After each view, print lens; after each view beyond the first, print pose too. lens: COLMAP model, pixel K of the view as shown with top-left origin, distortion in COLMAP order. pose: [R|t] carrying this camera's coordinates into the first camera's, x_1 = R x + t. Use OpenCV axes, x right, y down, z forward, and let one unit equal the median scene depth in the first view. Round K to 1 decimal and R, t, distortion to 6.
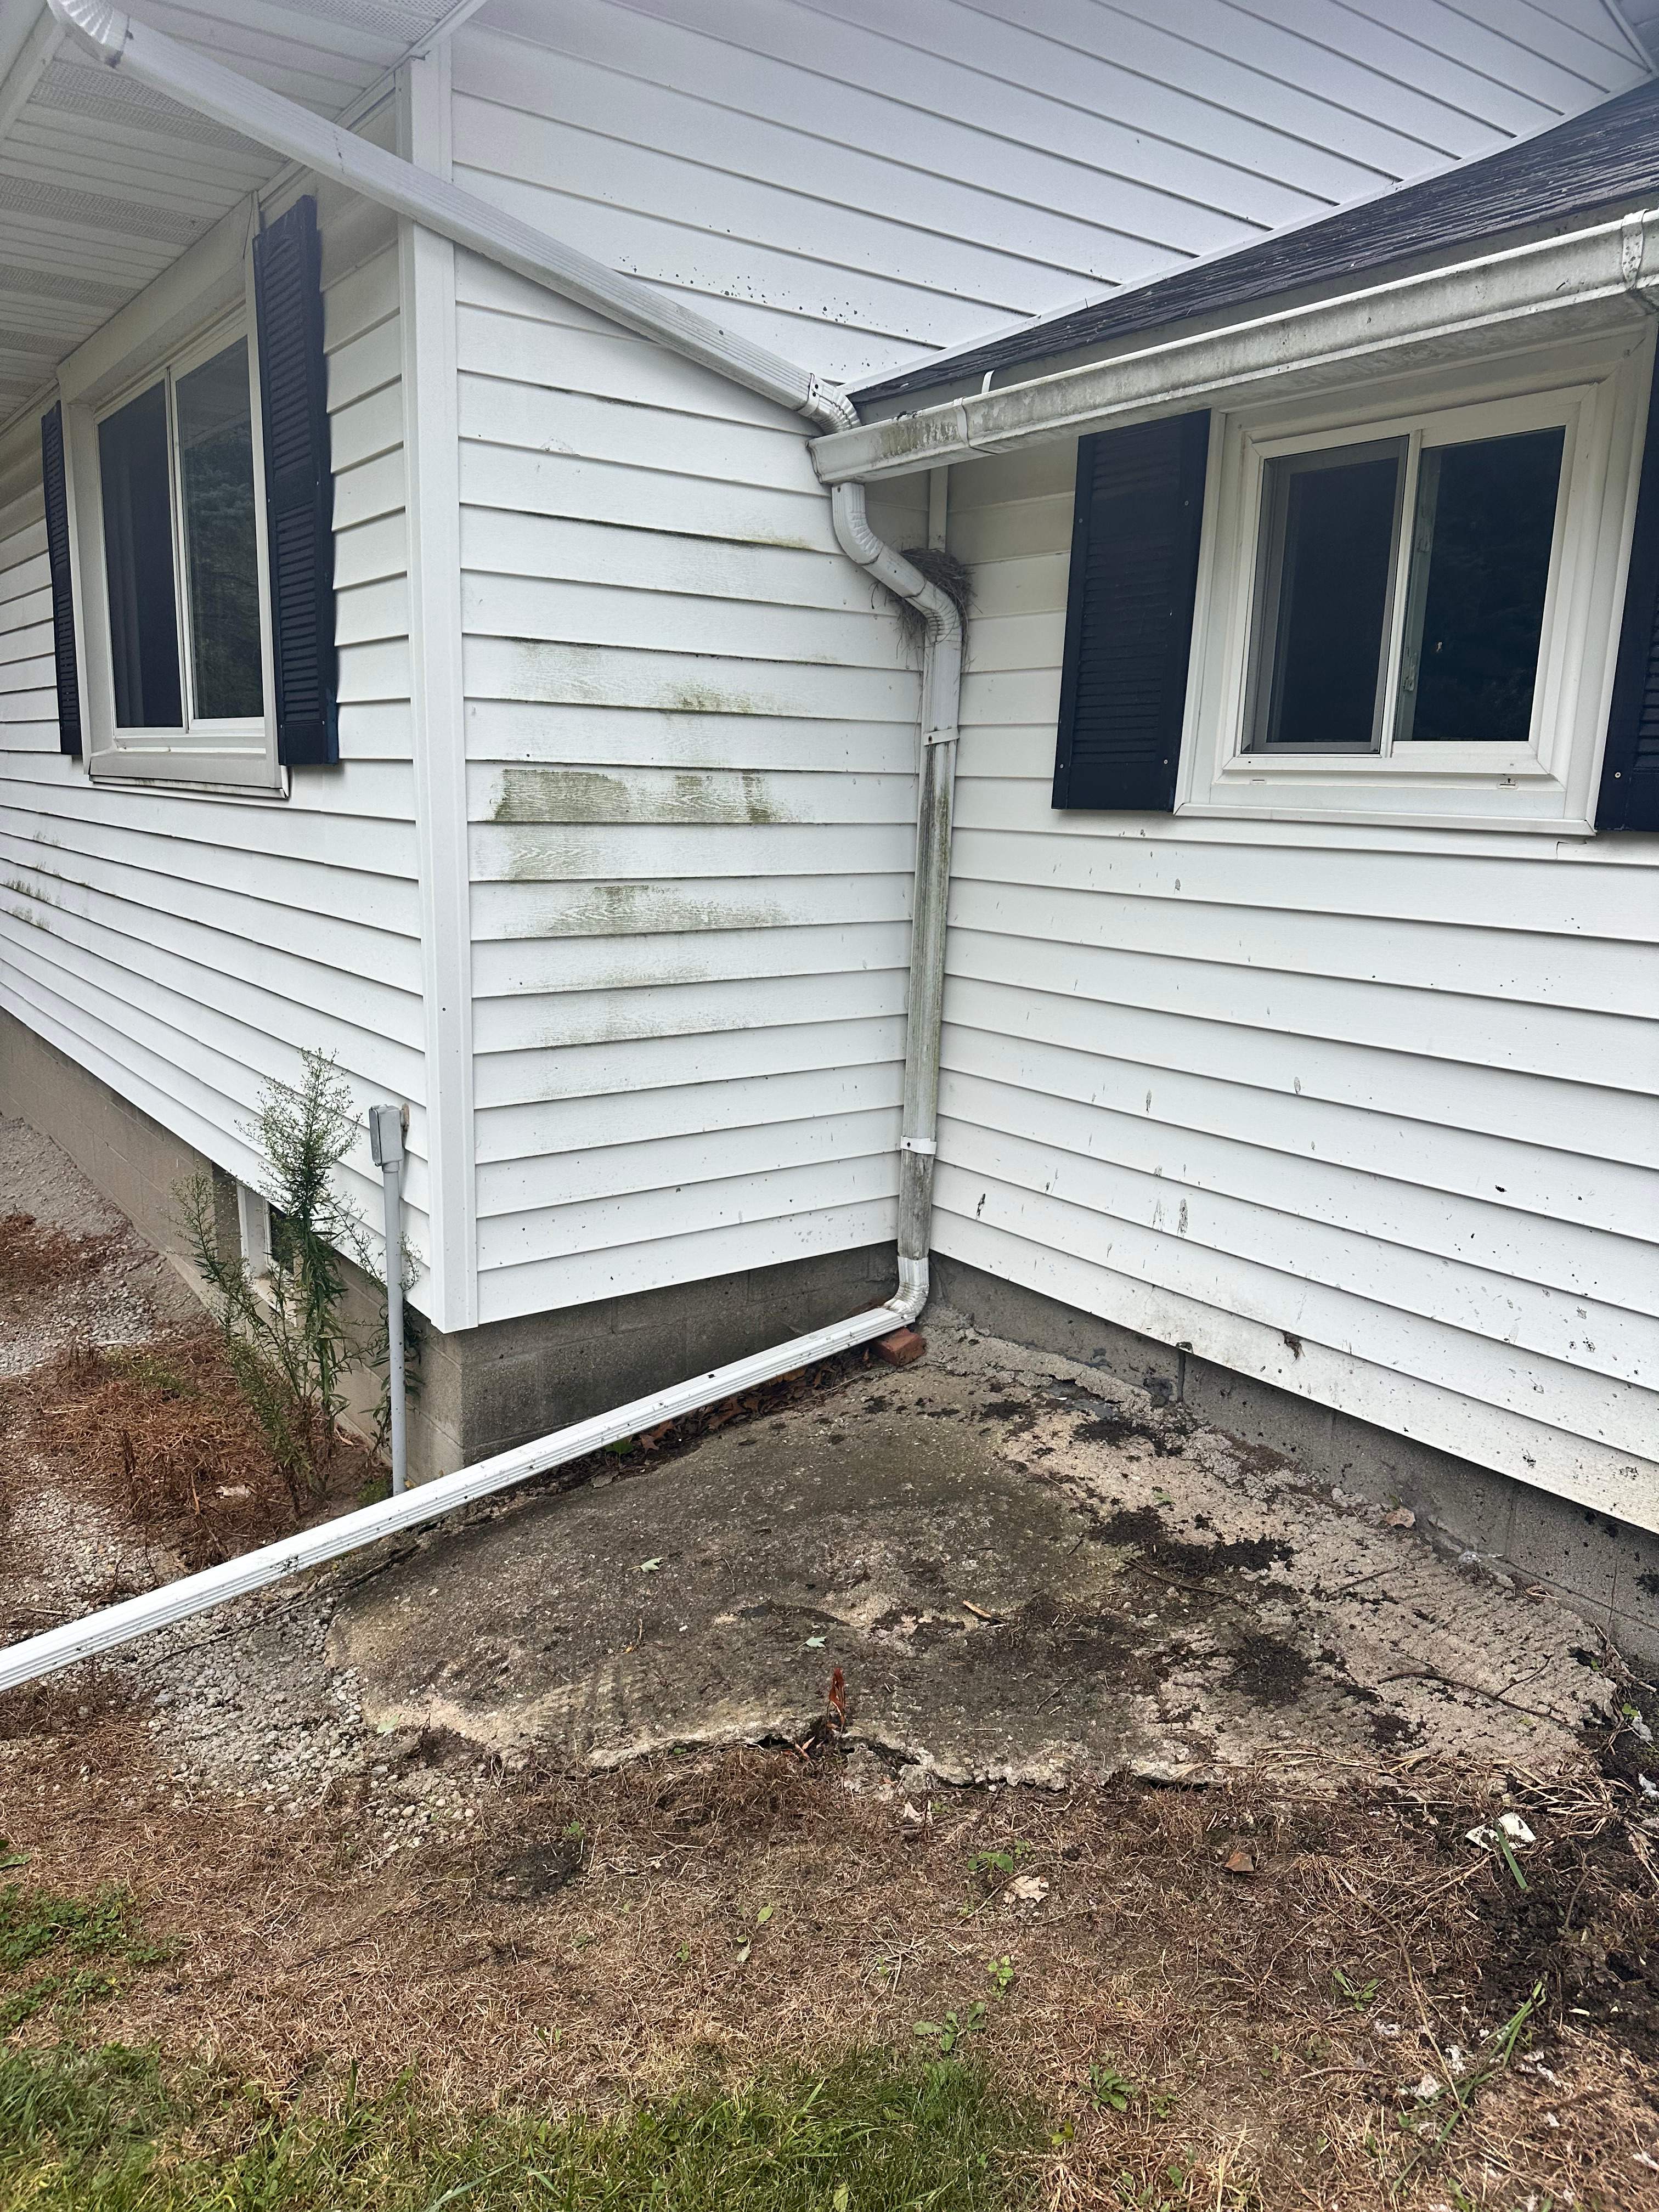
lens RADIAL K [[1549.7, 0, 845.3], [0, 1549.7, 1107.6], [0, 0, 1]] dist [0.048935, -0.049997]
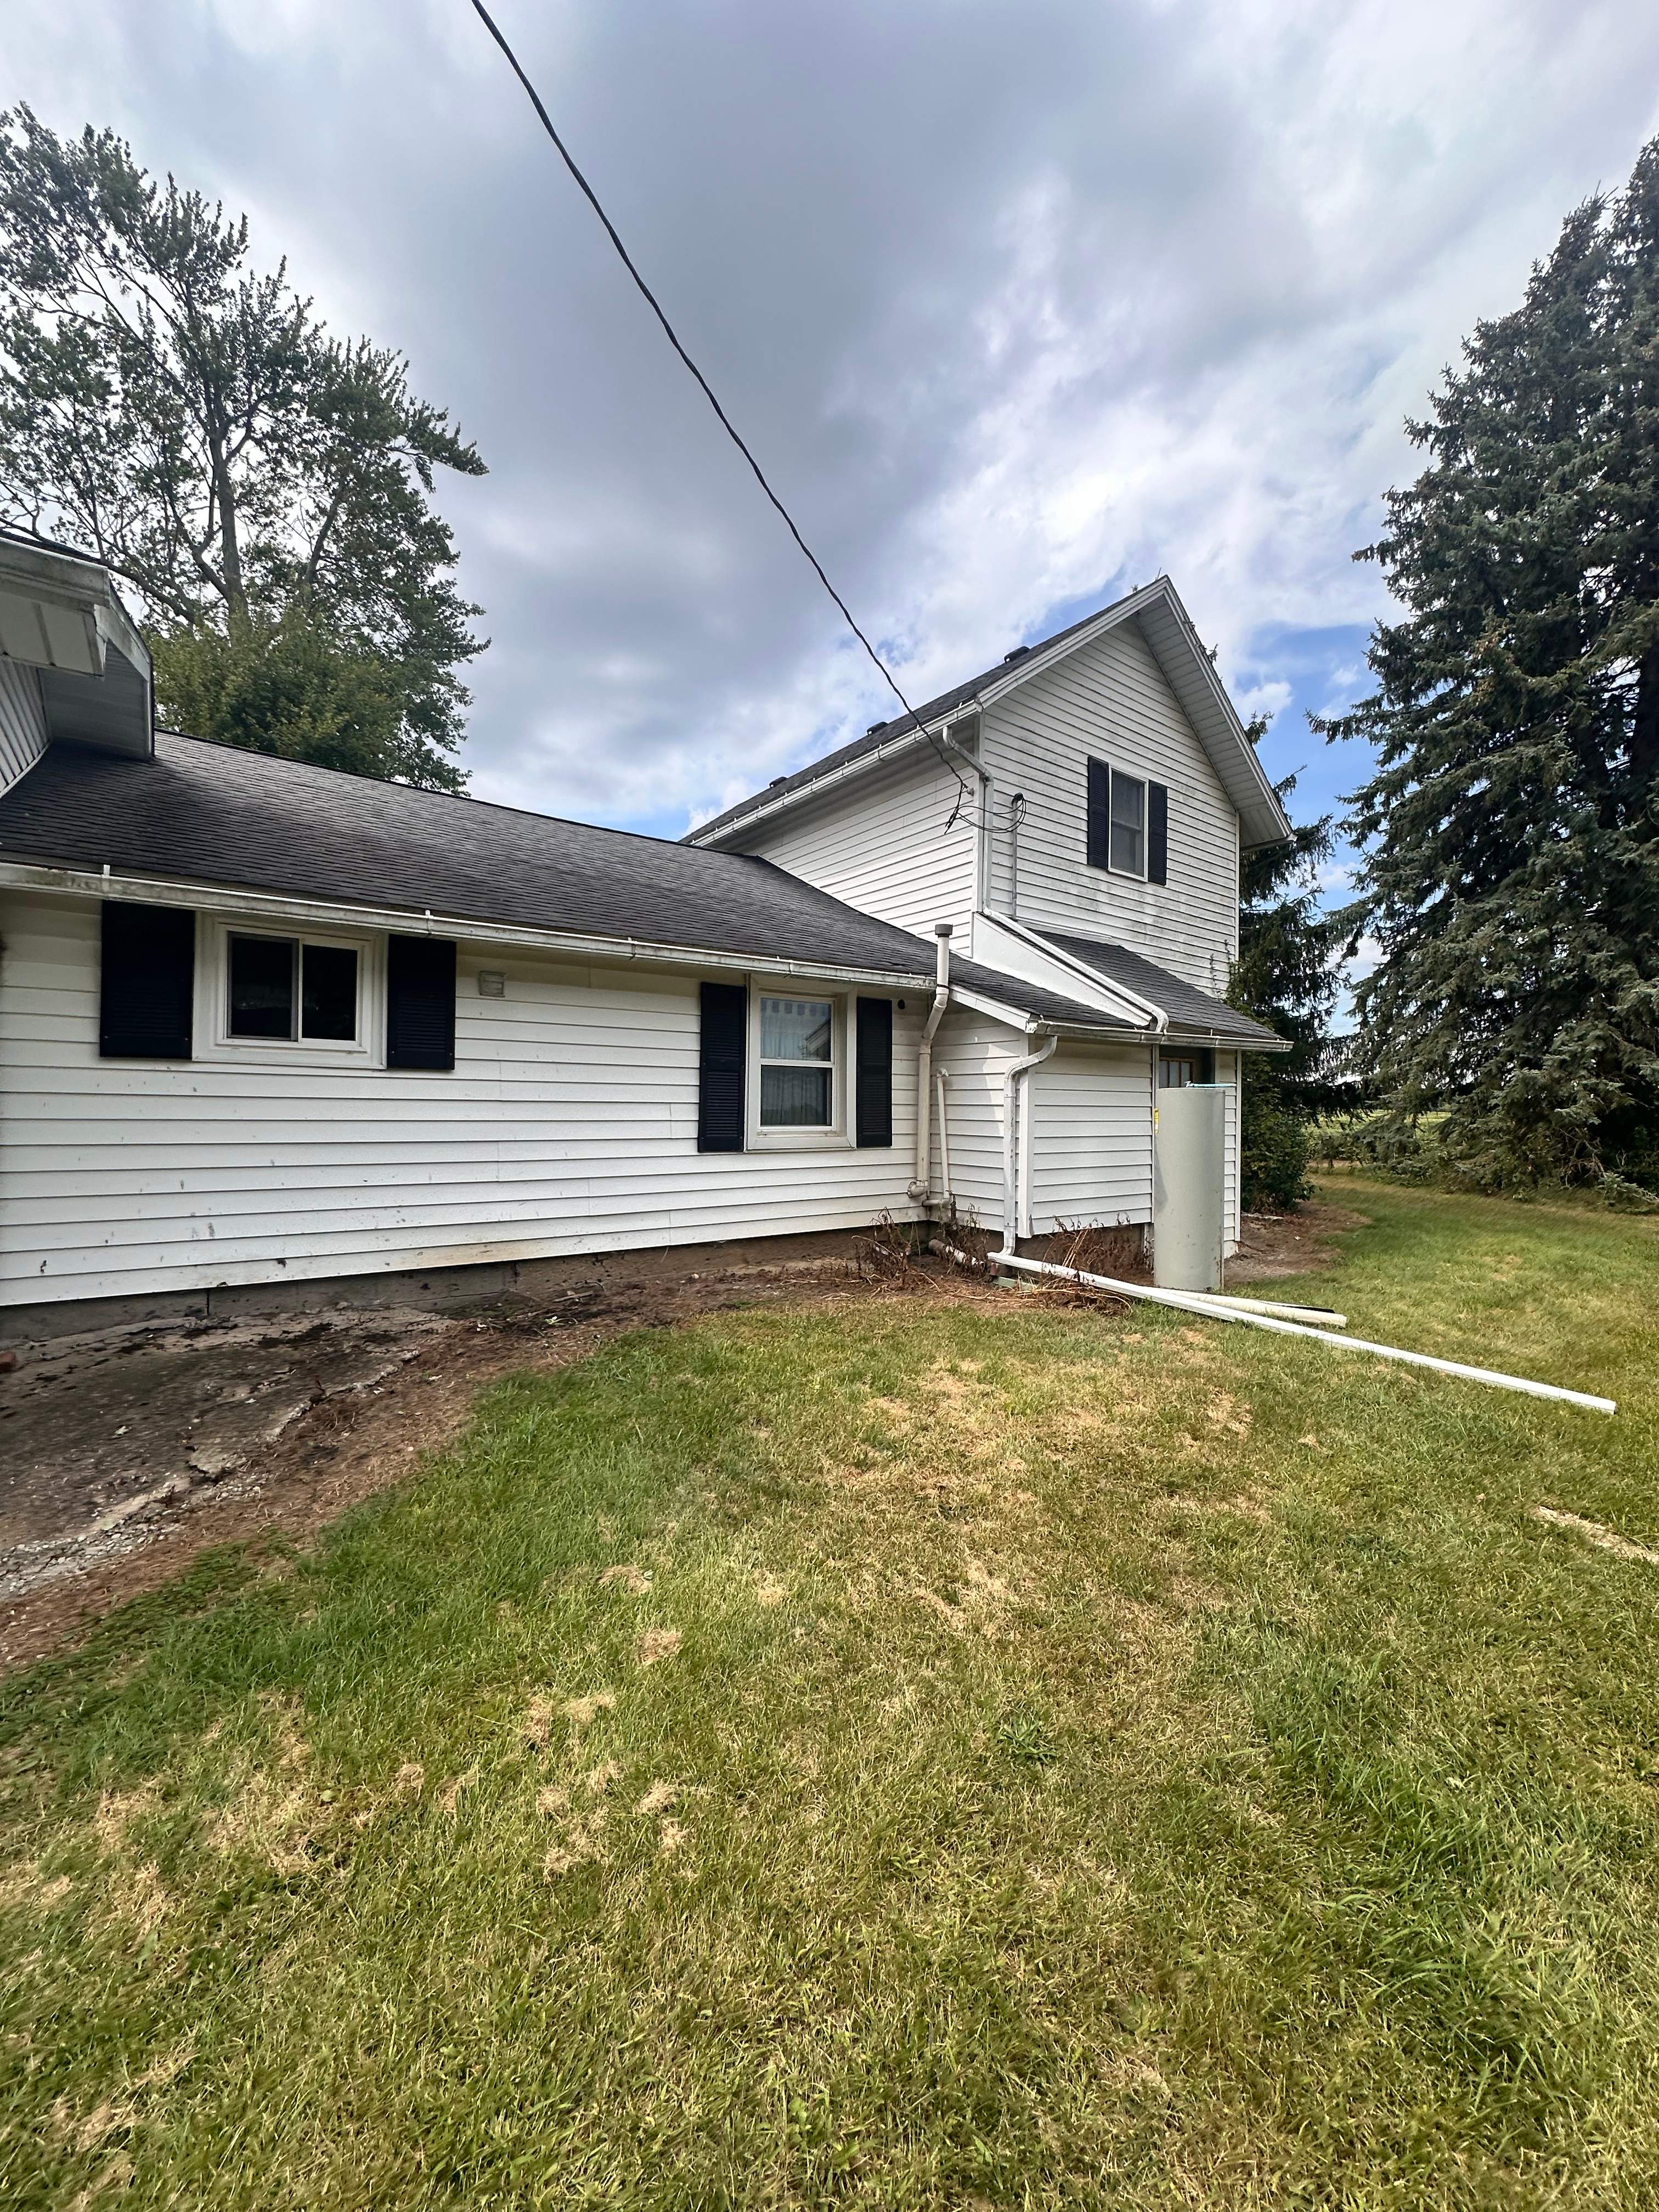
lens RADIAL K [[874.0, 0, 830.5], [0, 874.0, 1102.6], [0, 0, 1]] dist [-0.005839, -0.000777]
pose [[0.001958, -0.018649, 0.999824, -1.169346], [0.193641, 0.980909, 0.017917, 0.042166], [-0.981070, 0.193572, 0.005531, 0.043350]]
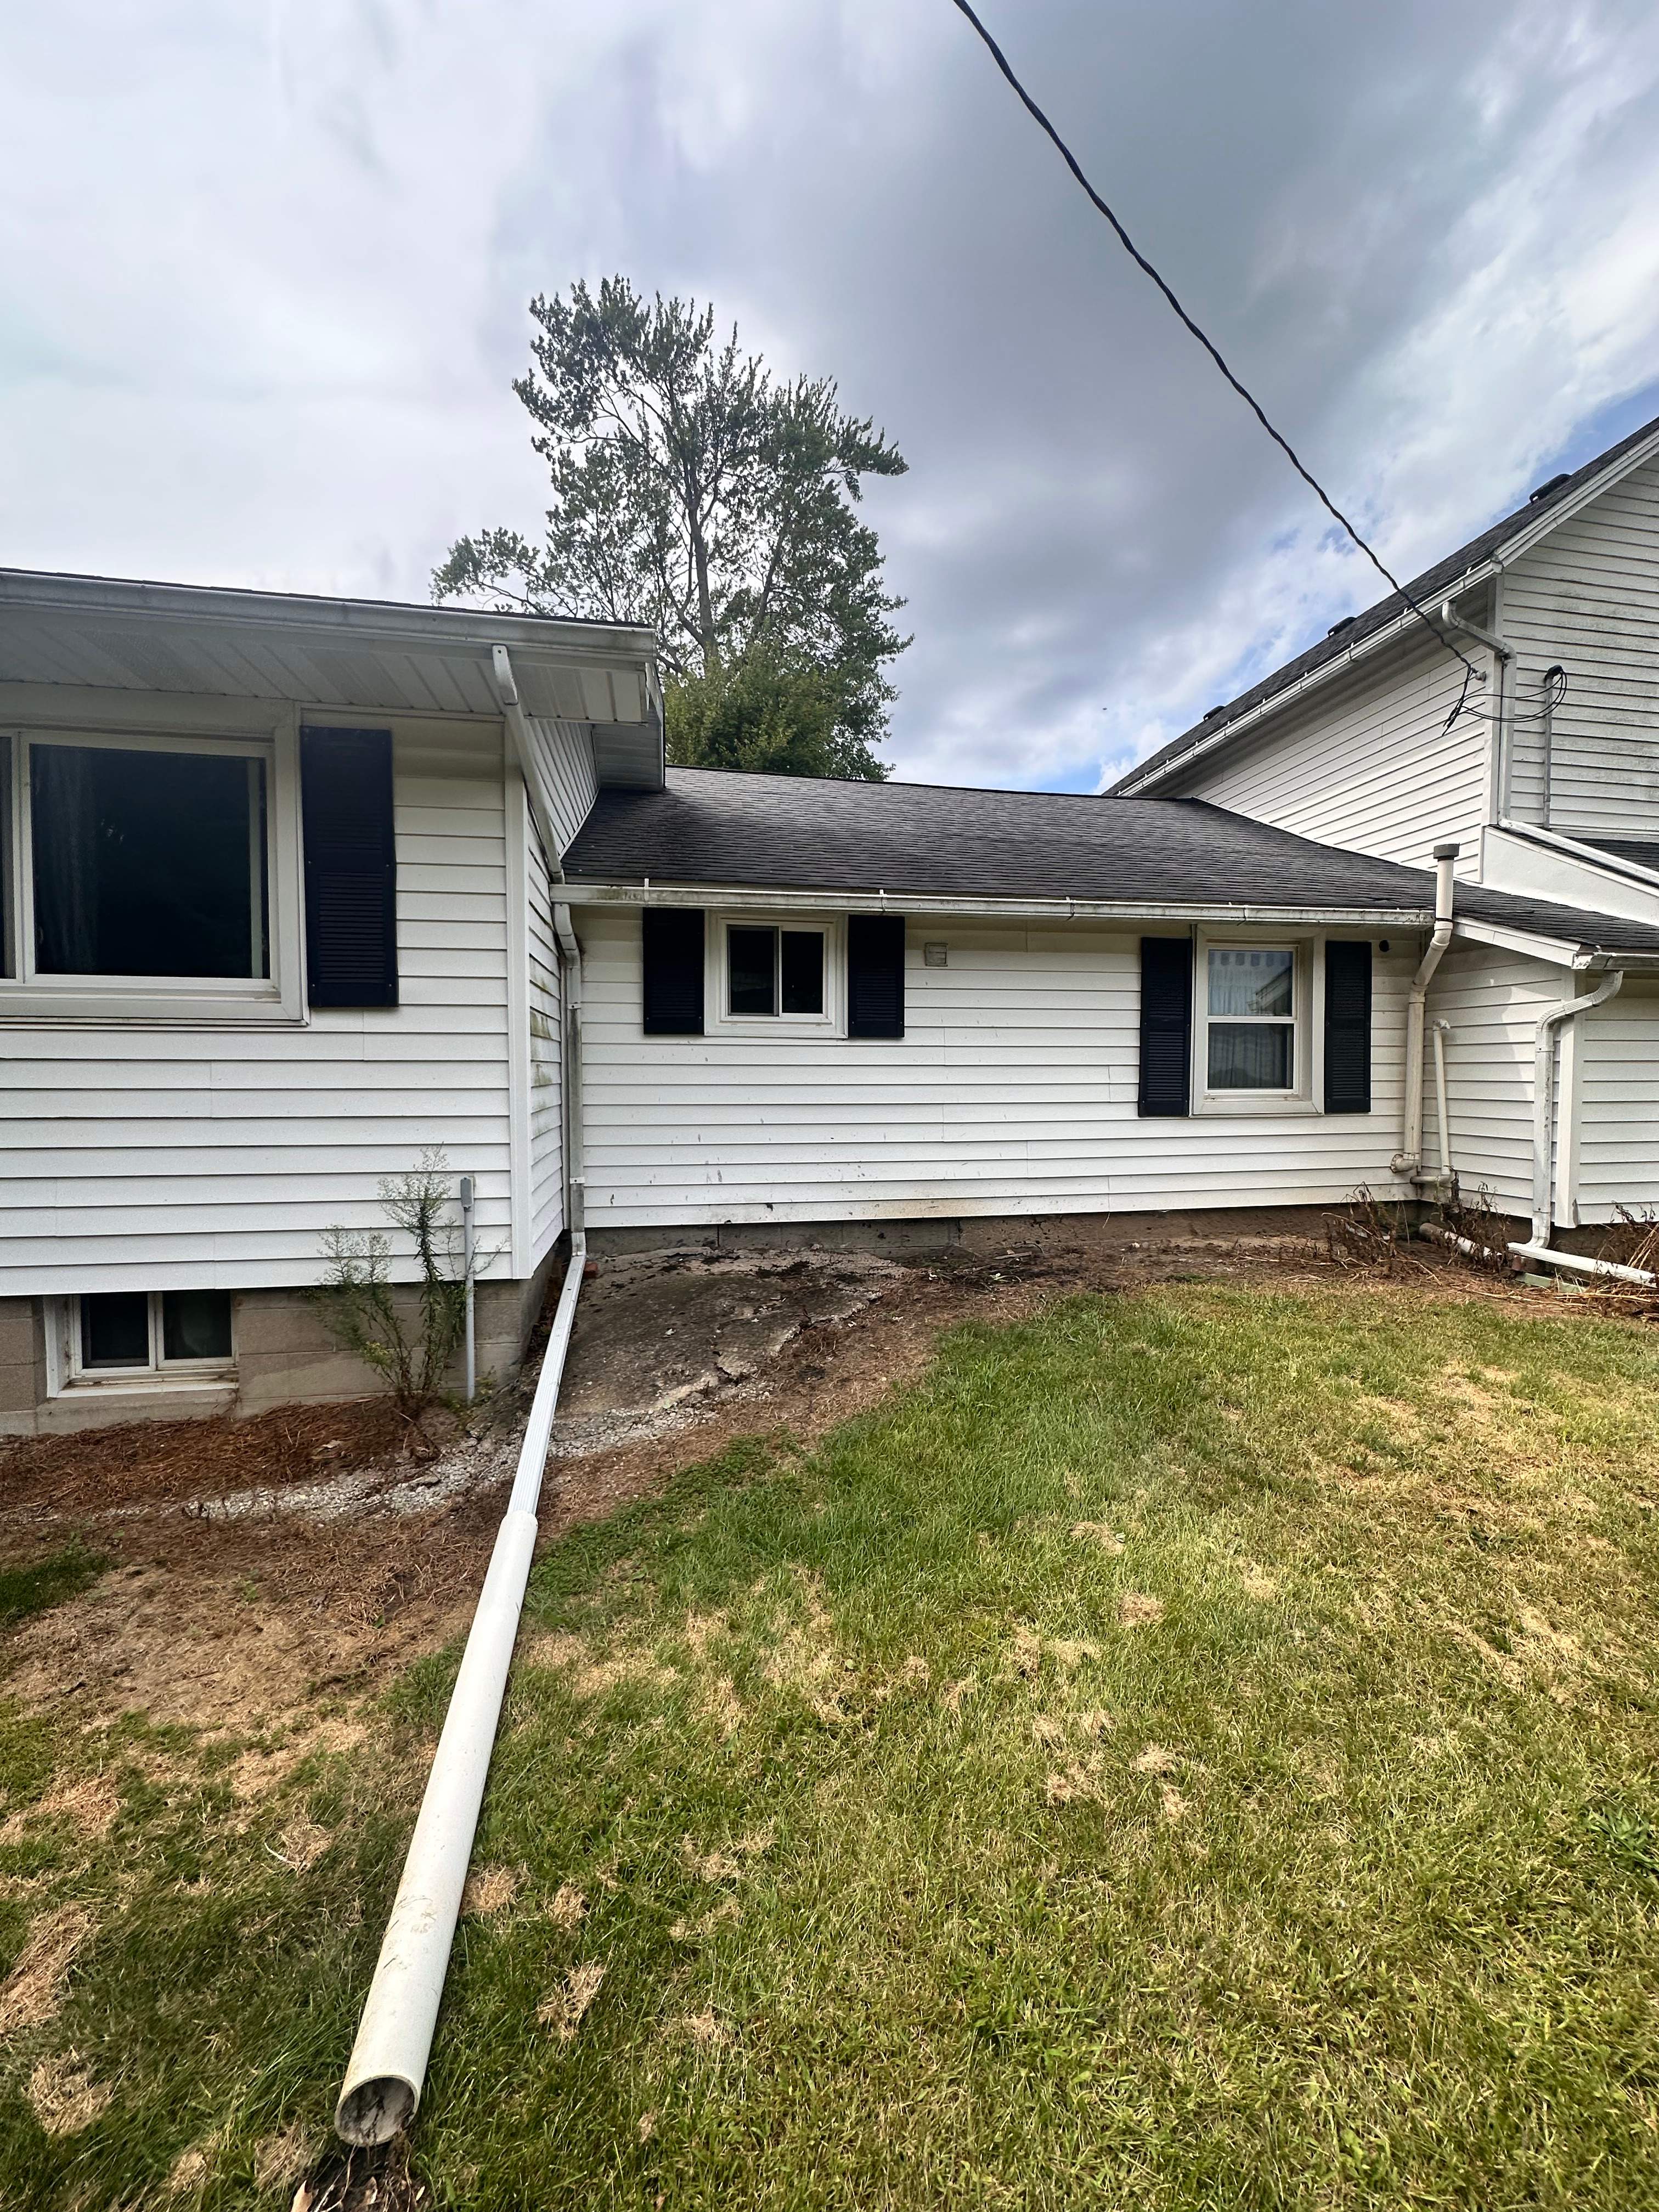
lens RADIAL K [[874.0, 0, 831.7], [0, 874.0, 1102.6], [0, 0, 1]] dist [-0.005839, -0.000777]
pose [[0.443437, -0.052907, 0.894743, -1.179323], [0.194964, 0.980048, -0.038674, 0.043608], [-0.874844, 0.191592, 0.444904, 0.101316]]
